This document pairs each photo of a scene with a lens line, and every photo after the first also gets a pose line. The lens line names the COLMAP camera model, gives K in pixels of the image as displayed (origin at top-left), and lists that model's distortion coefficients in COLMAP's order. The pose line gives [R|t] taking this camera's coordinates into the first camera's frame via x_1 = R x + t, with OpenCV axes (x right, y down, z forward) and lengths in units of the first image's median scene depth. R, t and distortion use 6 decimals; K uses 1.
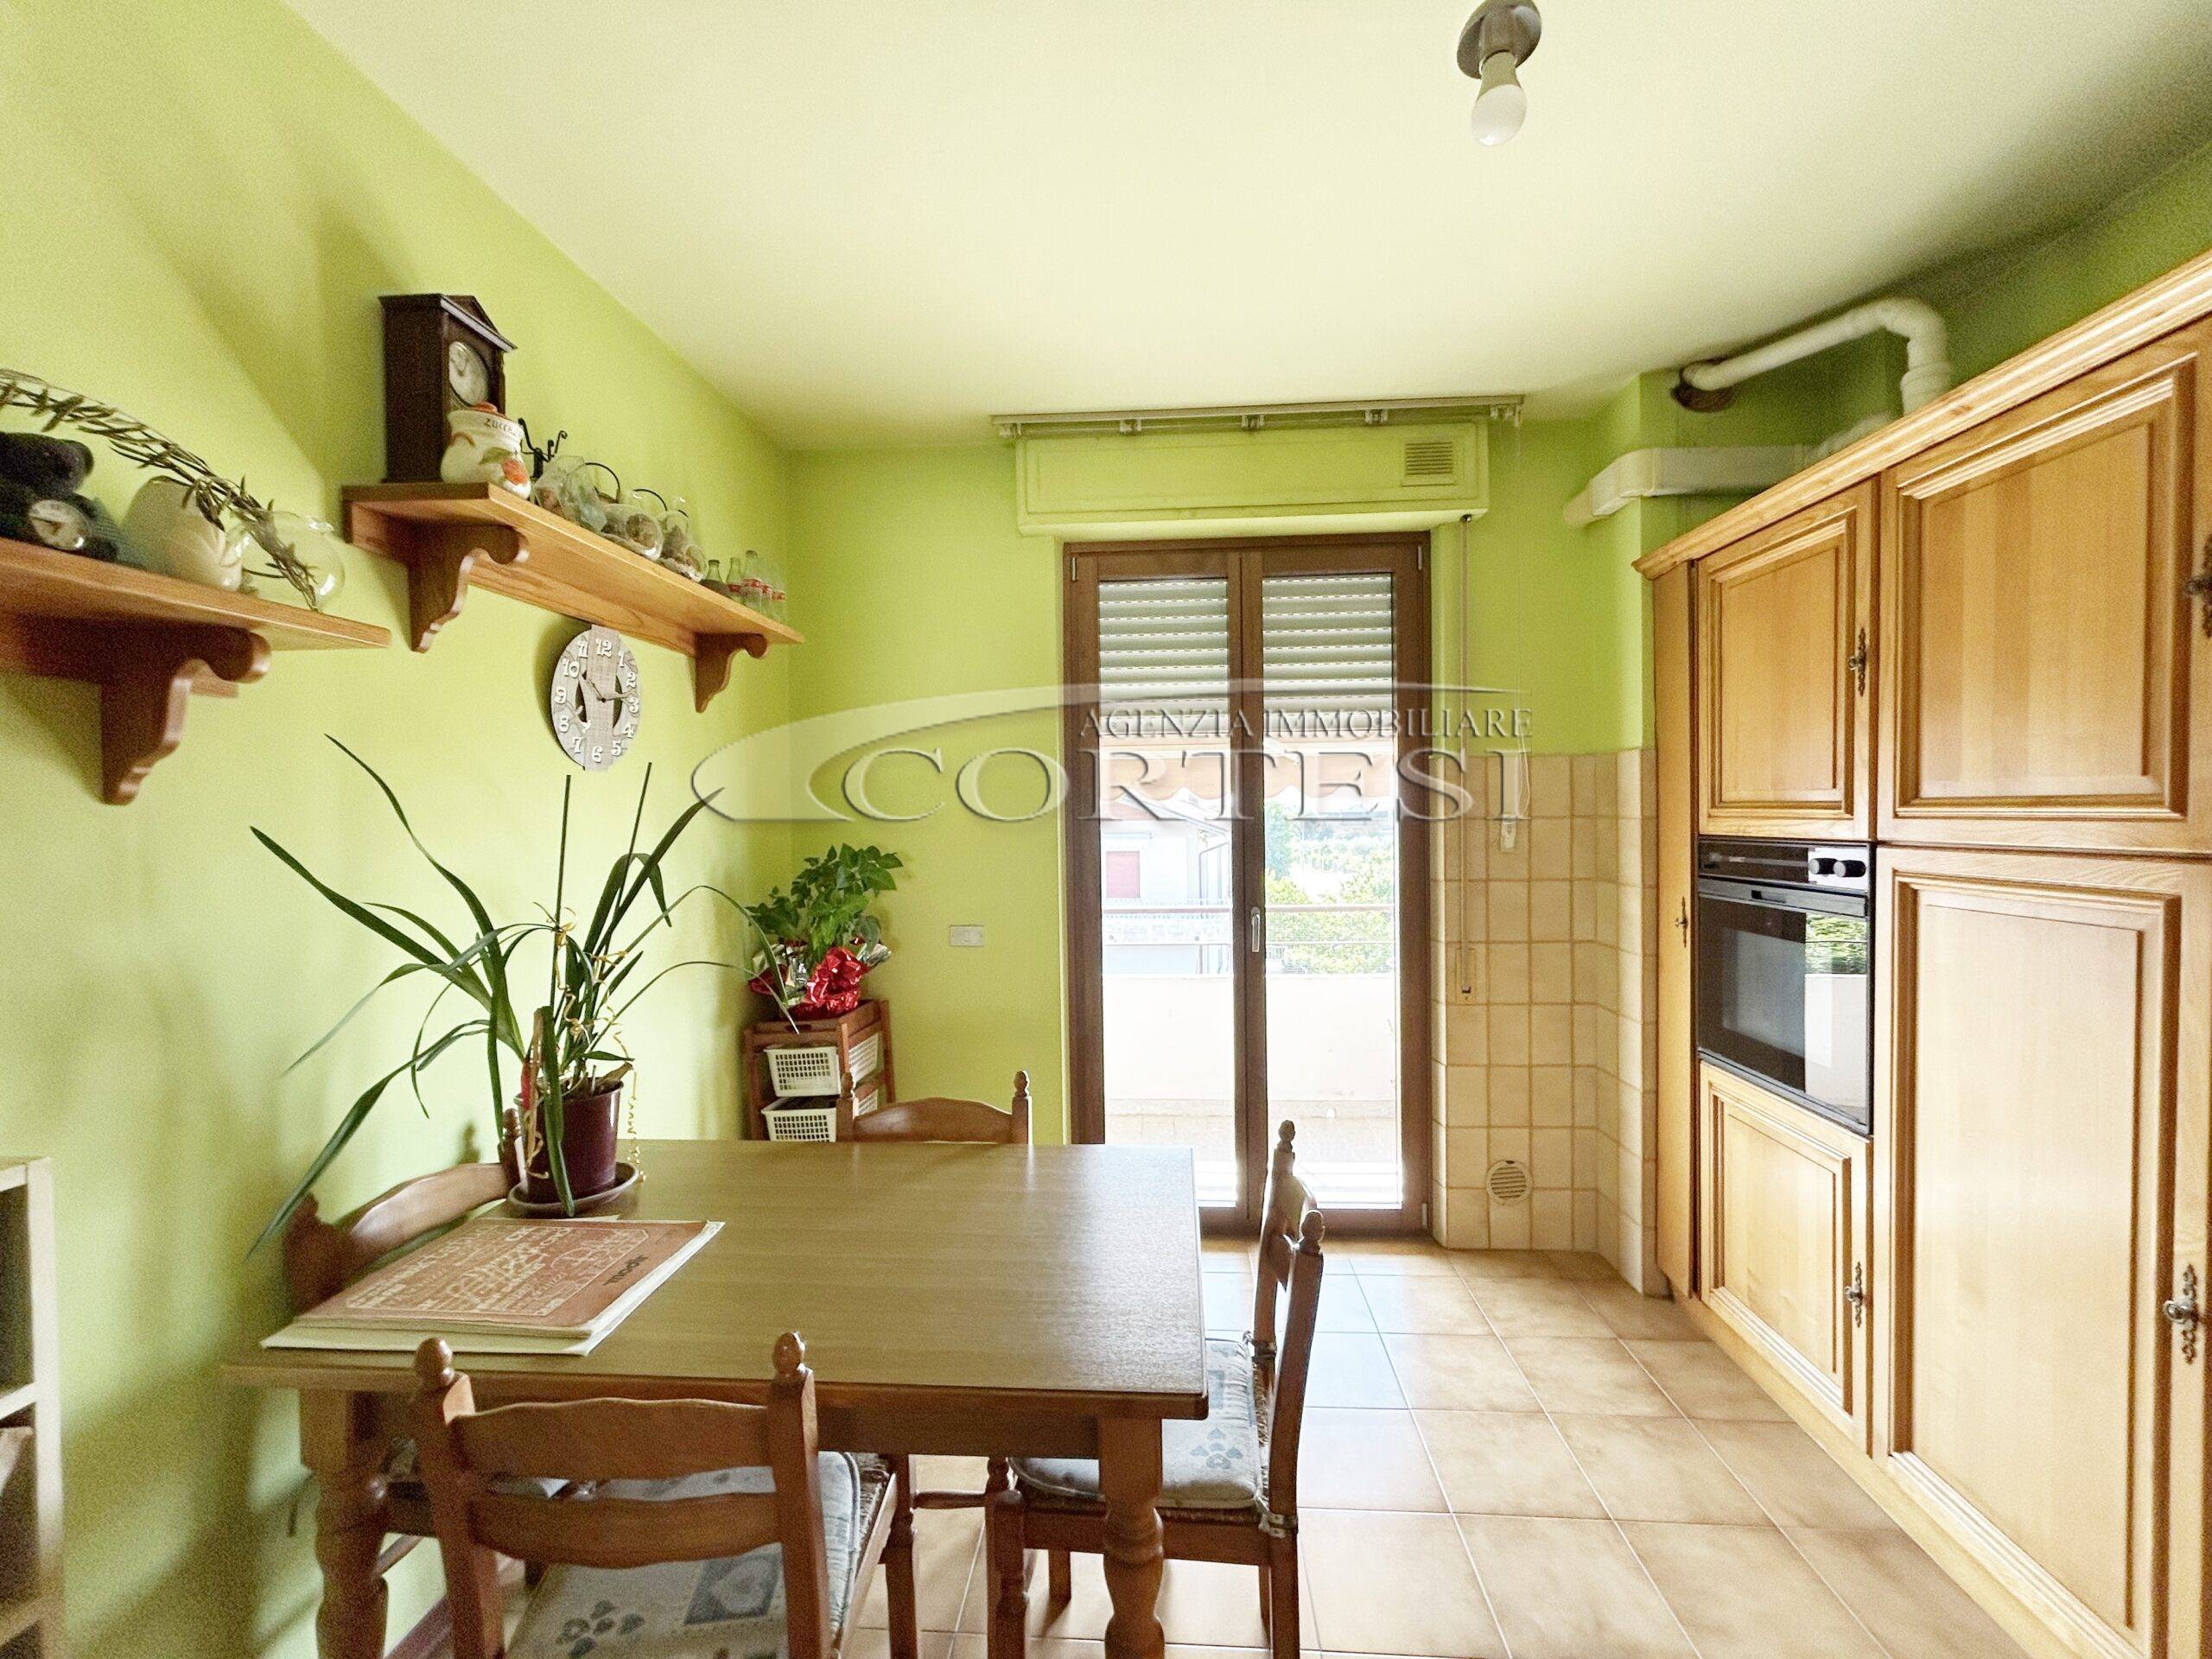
lens RADIAL K [[893.9, 0, 1108.1], [0, 893.9, 836.0], [0, 0, 1]] dist [-0.001443, 0.000530]
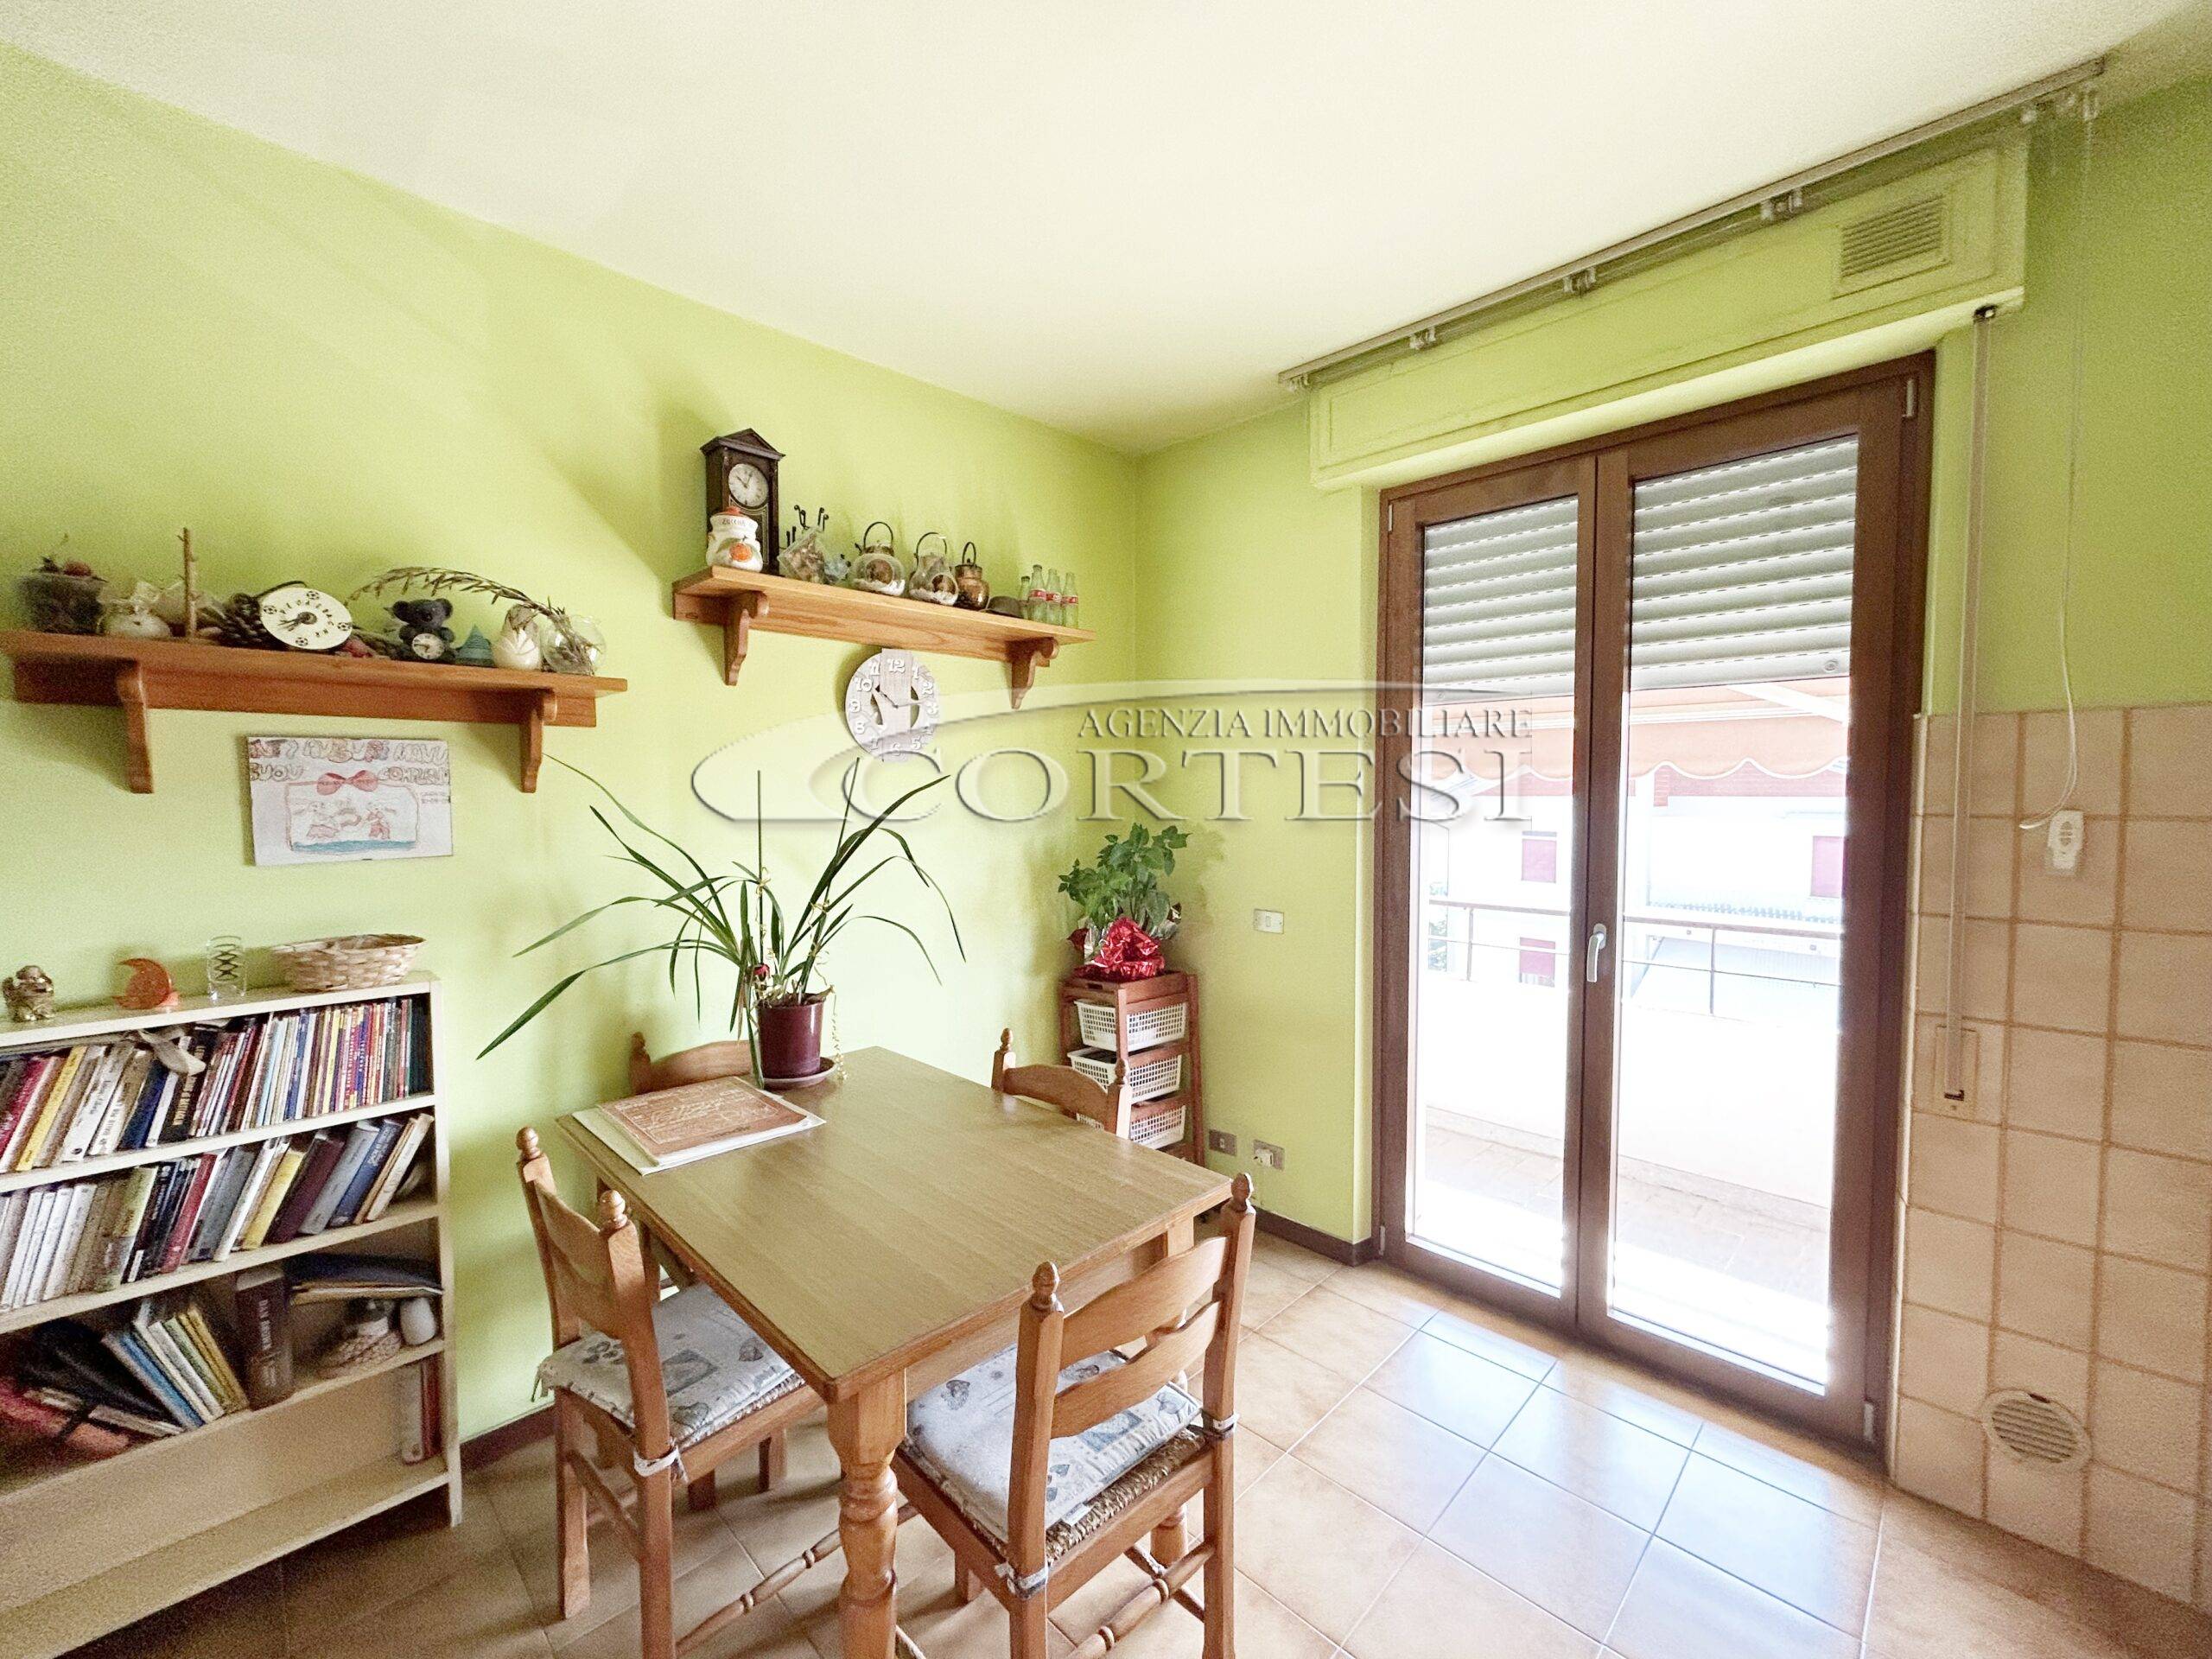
lens RADIAL K [[893.9, 0, 1108.1], [0, 893.9, 836.0], [0, 0, 1]] dist [-0.001443, 0.000530]
pose [[0.756758, 0.043646, -0.652236, 0.377965], [-0.021981, 0.998903, 0.041341, -0.019480], [0.653325, -0.016949, 0.756888, 0.166752]]
